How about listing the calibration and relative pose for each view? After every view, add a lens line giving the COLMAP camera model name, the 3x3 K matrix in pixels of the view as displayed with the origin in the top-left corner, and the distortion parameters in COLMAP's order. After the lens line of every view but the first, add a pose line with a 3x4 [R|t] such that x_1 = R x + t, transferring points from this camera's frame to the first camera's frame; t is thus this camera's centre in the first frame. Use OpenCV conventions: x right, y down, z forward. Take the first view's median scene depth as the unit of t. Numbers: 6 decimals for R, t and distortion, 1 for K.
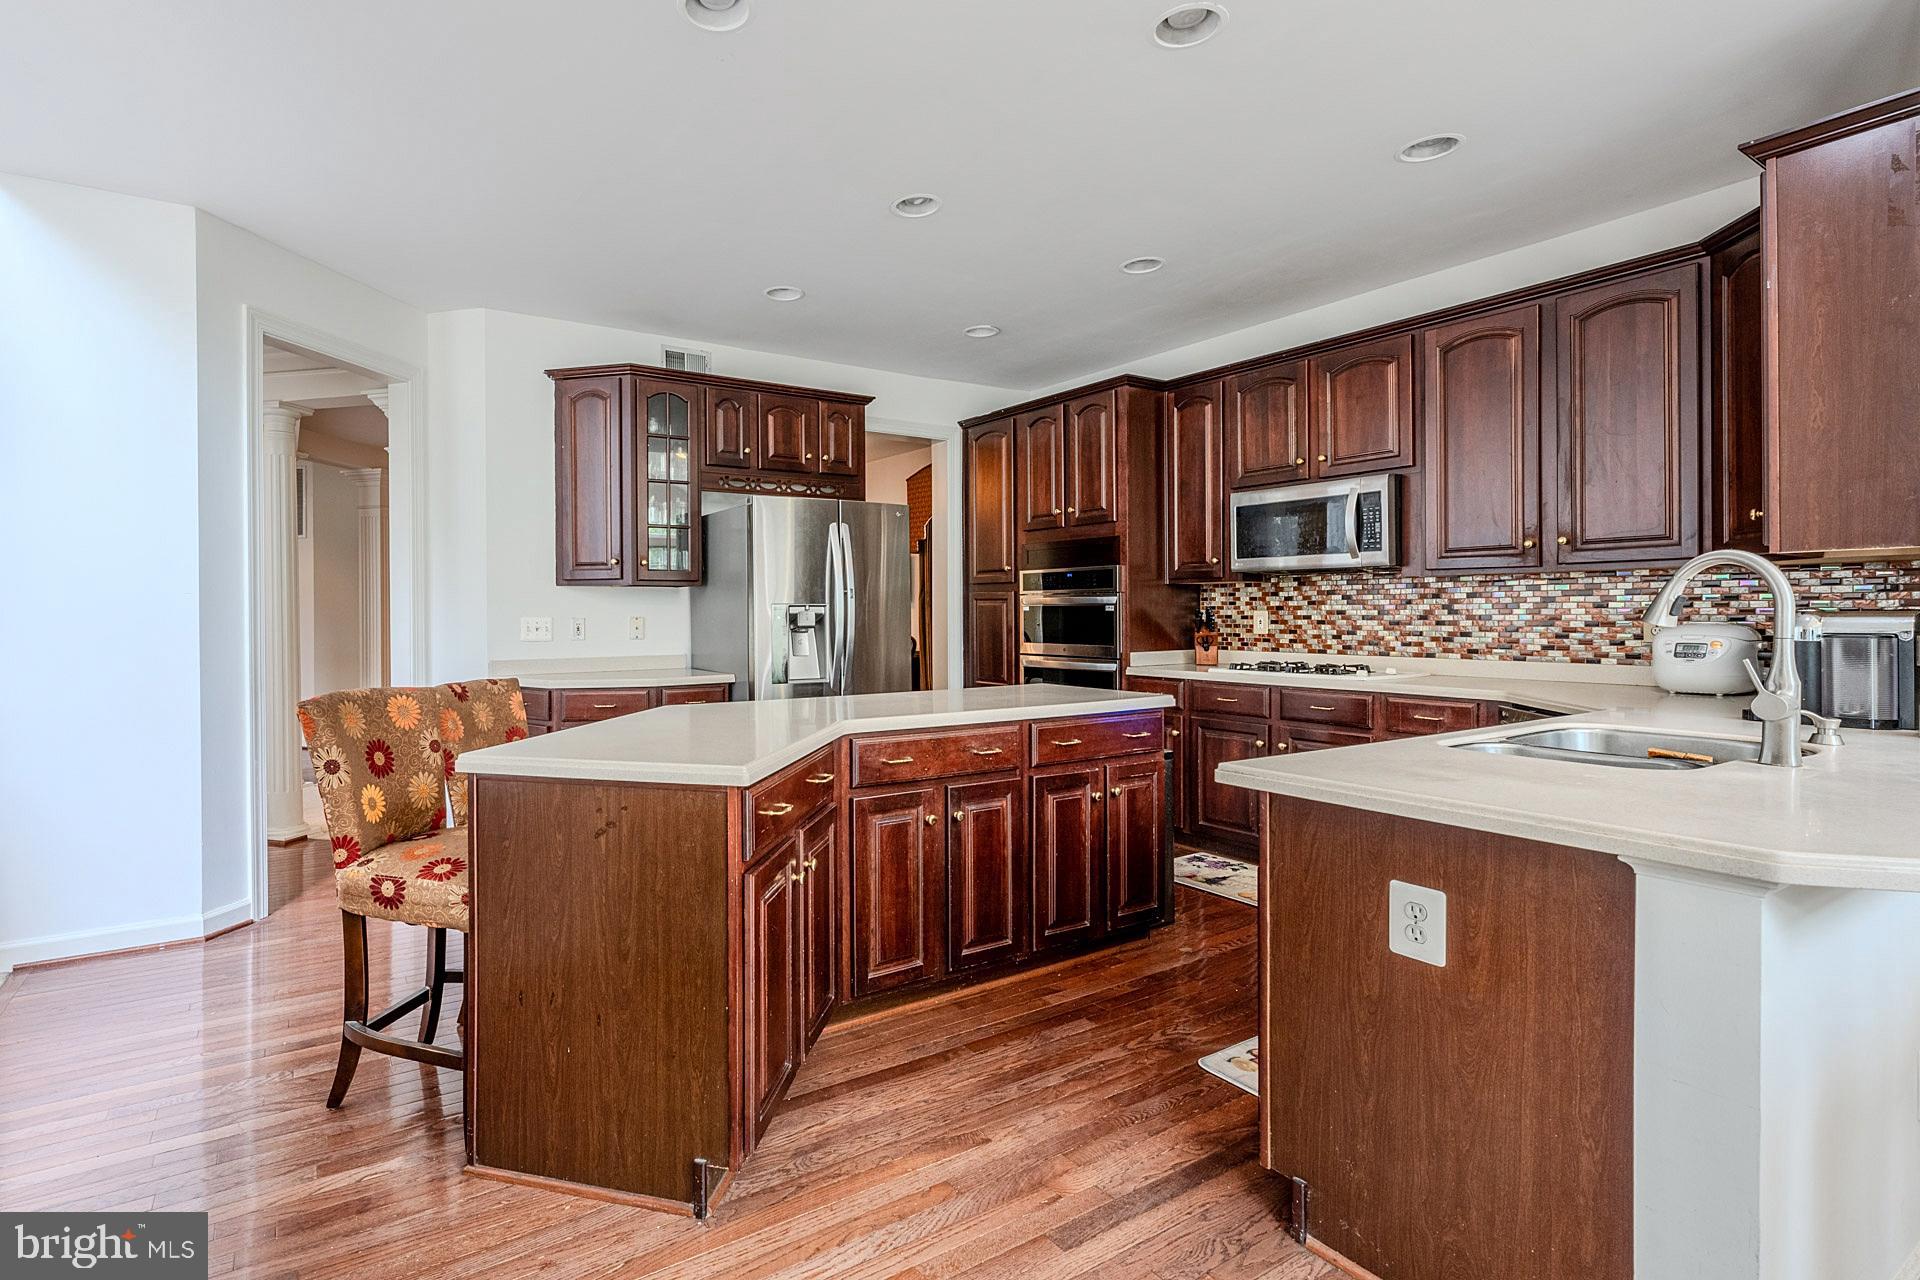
lens RADIAL K [[900.8, 0, 842.0], [0, 900.8, 612.9], [0, 0, 1]] dist [0.013010, -0.000028]
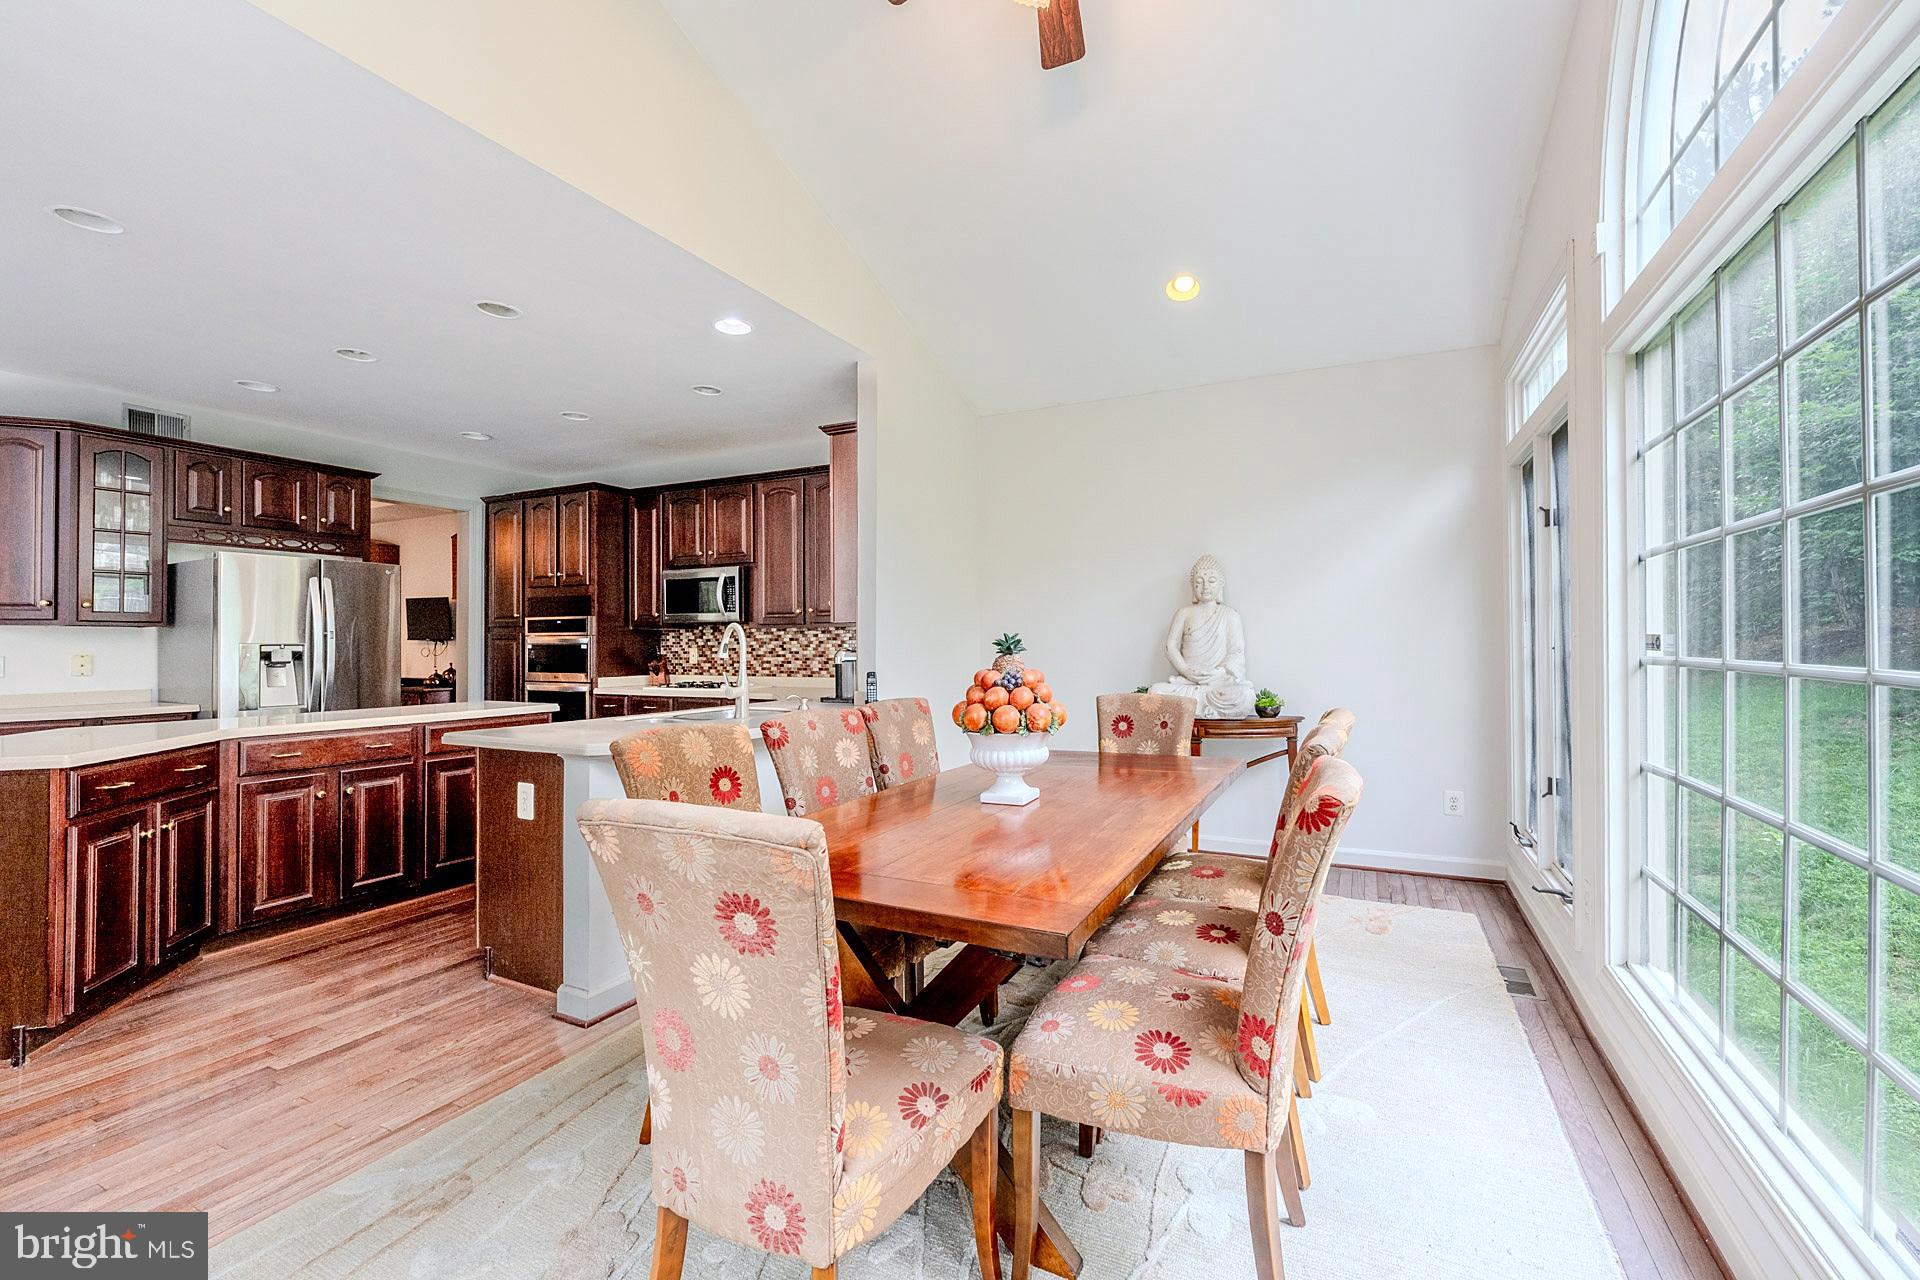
lens RADIAL K [[764.6, 0, 981.8], [0, 764.6, 631.7], [0, 0, 1]] dist [0.000222, 0.000570]
pose [[0.842264, 0.010430, 0.538965, 0.199176], [0.000619, 0.999793, -0.020316, -0.003921], [-0.539065, 0.017445, 0.842083, -0.370917]]
